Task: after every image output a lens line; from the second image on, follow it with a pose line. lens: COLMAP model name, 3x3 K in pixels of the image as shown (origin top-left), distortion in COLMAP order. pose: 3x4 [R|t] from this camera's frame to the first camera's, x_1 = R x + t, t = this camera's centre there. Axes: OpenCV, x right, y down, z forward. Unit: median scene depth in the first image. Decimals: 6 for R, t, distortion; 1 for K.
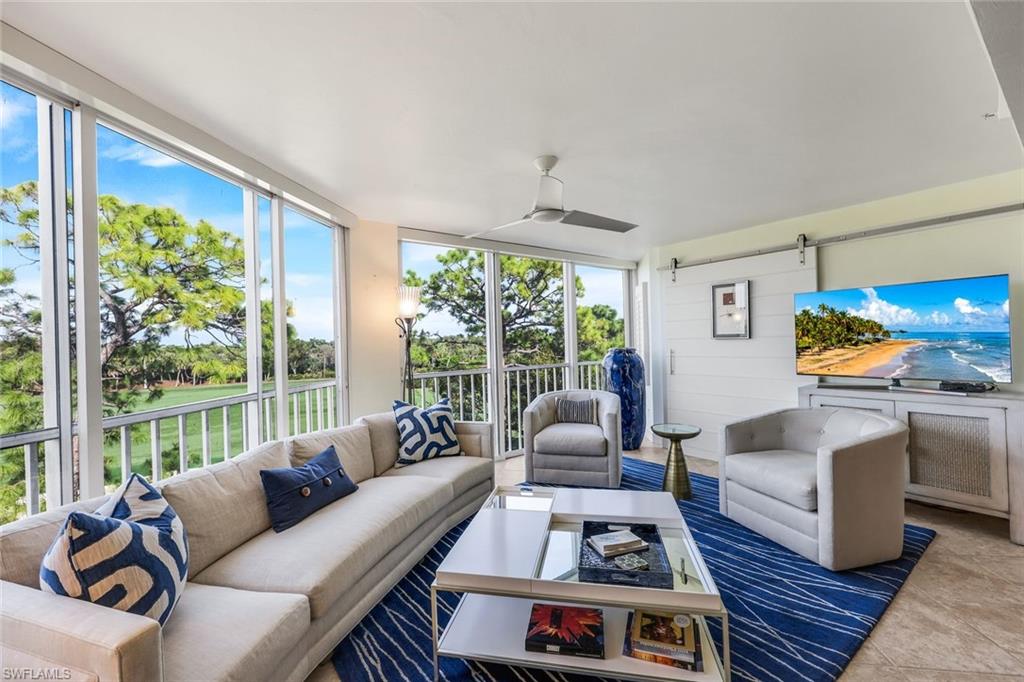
lens RADIAL K [[430.8, 0, 506.8], [0, 430.8, 340.6], [0, 0, 1]] dist [0.001976, 0.000392]
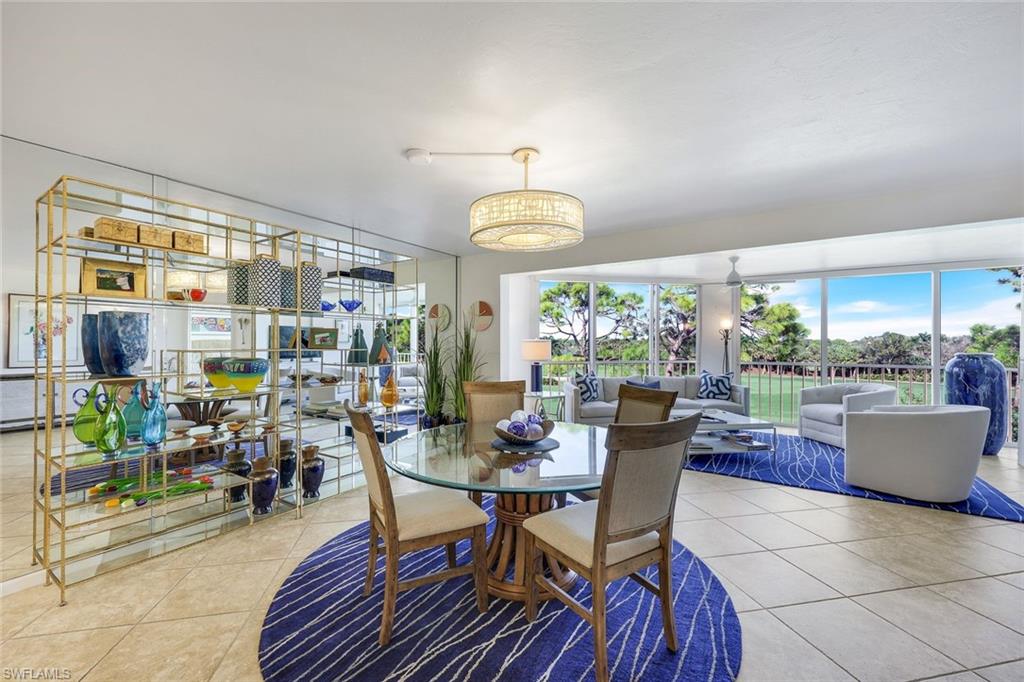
lens RADIAL K [[414.8, 0, 509.5], [0, 414.8, 341.7], [0, 0, 1]] dist [0.002808, 0.000673]
pose [[0.344585, 0.026125, -0.938392, 1.334120], [-0.008858, 0.999659, 0.024578, -0.041516], [0.938713, -0.000157, 0.344699, -0.598235]]
